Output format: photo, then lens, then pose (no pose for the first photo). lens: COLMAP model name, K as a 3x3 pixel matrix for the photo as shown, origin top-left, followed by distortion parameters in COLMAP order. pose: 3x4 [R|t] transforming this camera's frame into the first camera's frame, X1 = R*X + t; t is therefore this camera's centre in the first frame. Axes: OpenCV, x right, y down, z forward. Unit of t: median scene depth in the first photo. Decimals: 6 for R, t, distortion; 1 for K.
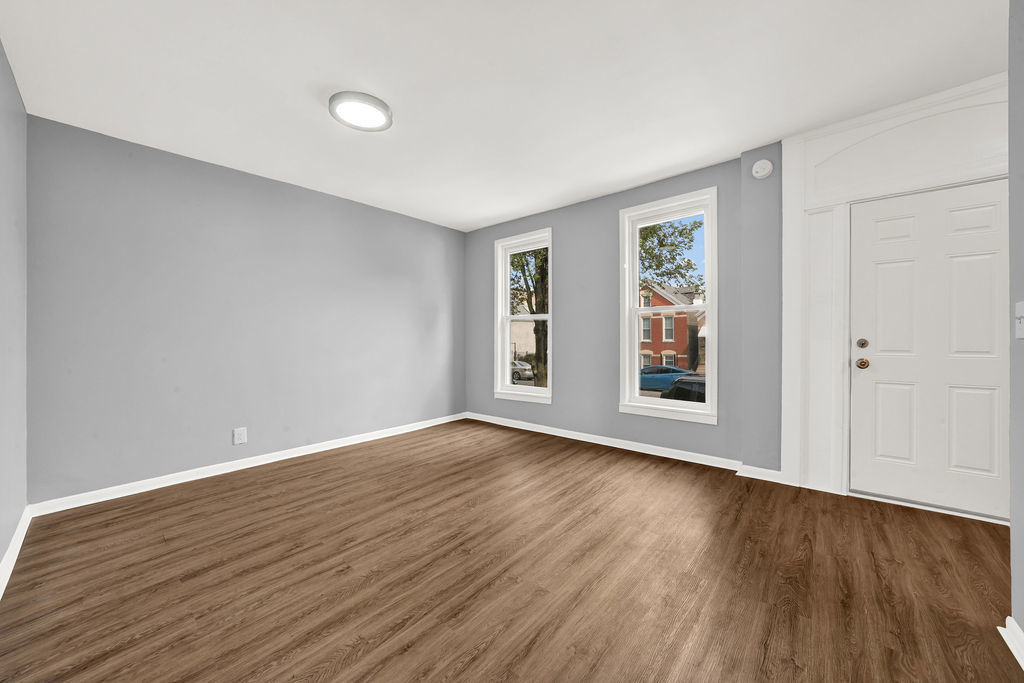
lens RADIAL K [[369.0, 0, 517.6], [0, 369.0, 339.8], [0, 0, 1]] dist [-0.011726, 0.004449]
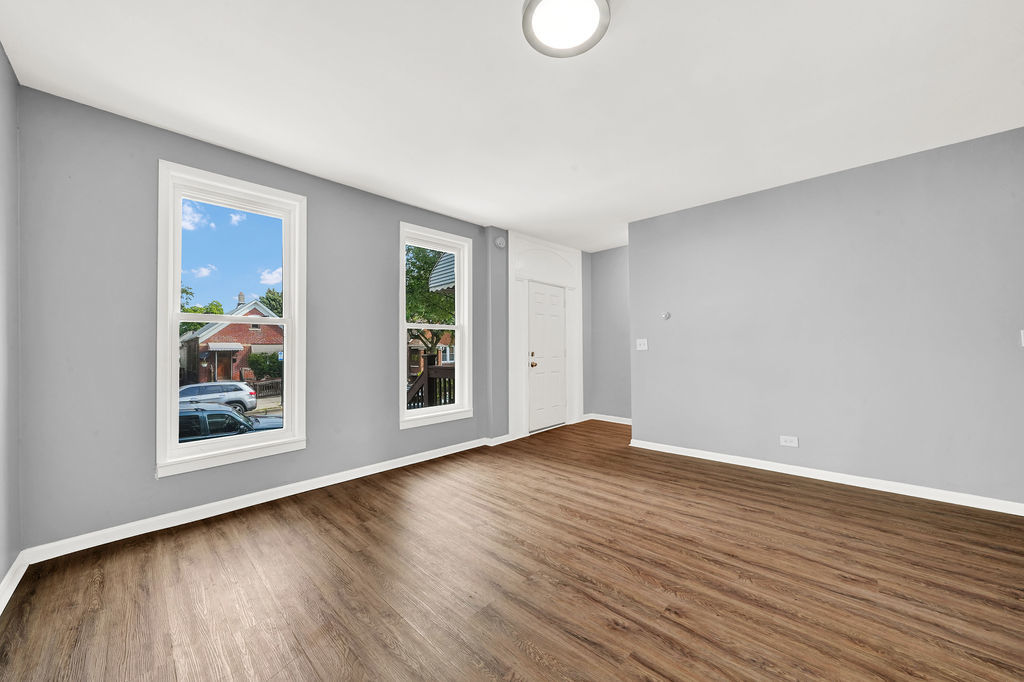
lens RADIAL K [[381.3, 0, 512.0], [0, 381.3, 341.0], [0, 0, 1]] dist [-0.001311, 0.005588]
pose [[0.044835, 0.032355, 0.998470, -1.102767], [0.009848, 0.999413, -0.032828, 0.005991], [-0.998946, 0.011304, 0.044490, 1.038366]]
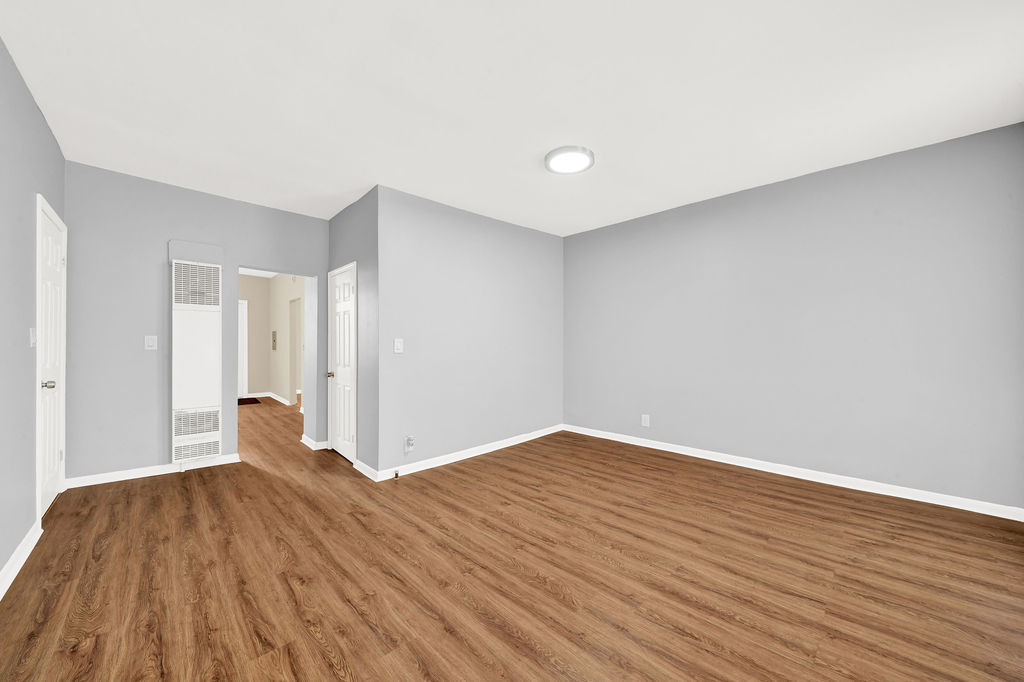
lens RADIAL K [[369.0, 0, 517.6], [0, 369.0, 339.3], [0, 0, 1]] dist [-0.011726, 0.004449]
pose [[-0.074034, -0.006508, -0.997234, 0.774617], [-0.003402, 0.999975, -0.006273, -0.016560], [0.997250, 0.002929, -0.074054, 0.893461]]
